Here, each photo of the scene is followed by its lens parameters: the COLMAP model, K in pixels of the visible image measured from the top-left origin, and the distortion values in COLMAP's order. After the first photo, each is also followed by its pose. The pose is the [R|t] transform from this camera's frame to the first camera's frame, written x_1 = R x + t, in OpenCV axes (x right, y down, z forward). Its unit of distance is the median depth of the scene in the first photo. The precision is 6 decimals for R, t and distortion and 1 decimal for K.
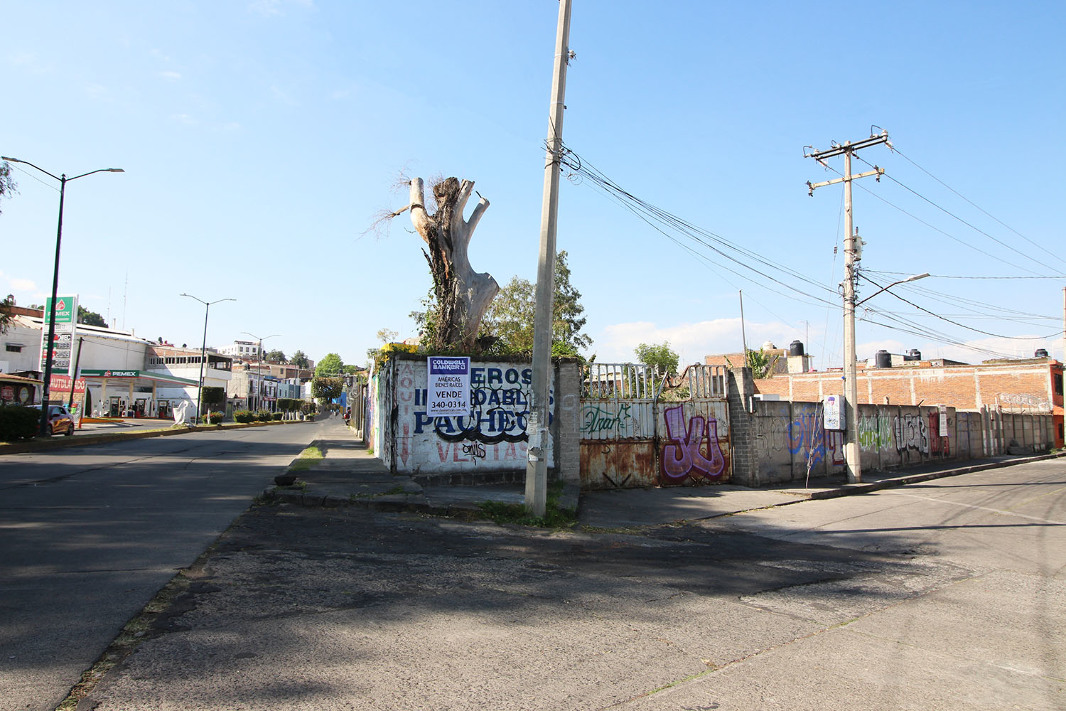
lens RADIAL K [[714.4, 0, 534.0], [0, 714.4, 354.2], [0, 0, 1]] dist [0.011604, 0.000211]
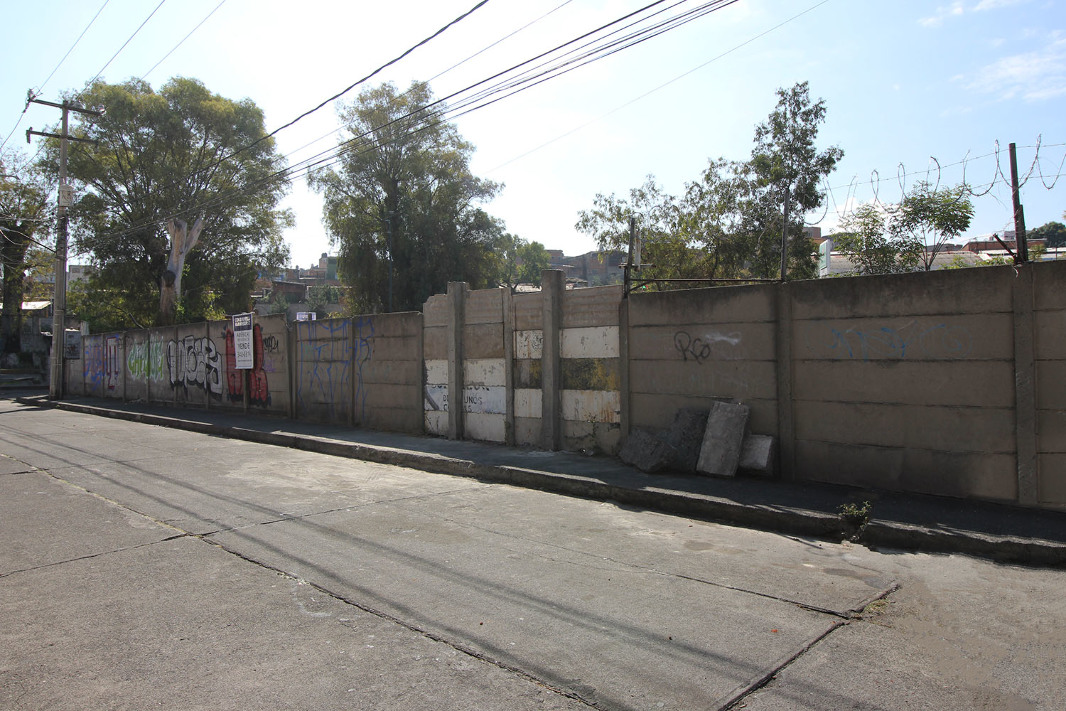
lens RADIAL K [[714.4, 0, 533.3], [0, 714.4, 353.5], [0, 0, 1]] dist [0.011604, 0.000211]
pose [[0.022636, -0.004717, -0.999733, 1.422477], [0.101940, 0.994788, -0.002385, 0.156492], [0.994533, -0.101859, 0.022999, 1.505644]]
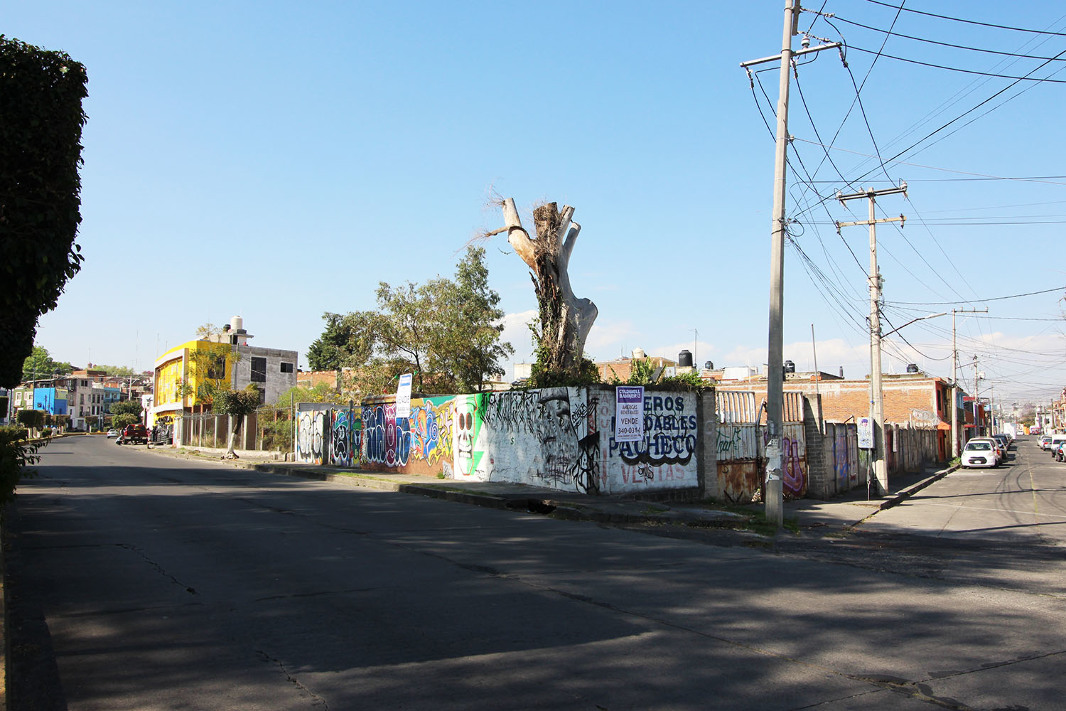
lens RADIAL K [[881.7, 0, 532.5], [0, 881.7, 356.0], [0, 0, 1]] dist [-0.008342, 0.001625]
pose [[0.962972, 0.018228, 0.268983, -0.506364], [-0.019267, 0.999814, 0.001225, -0.033662], [-0.268910, -0.006362, 0.963144, -0.203325]]
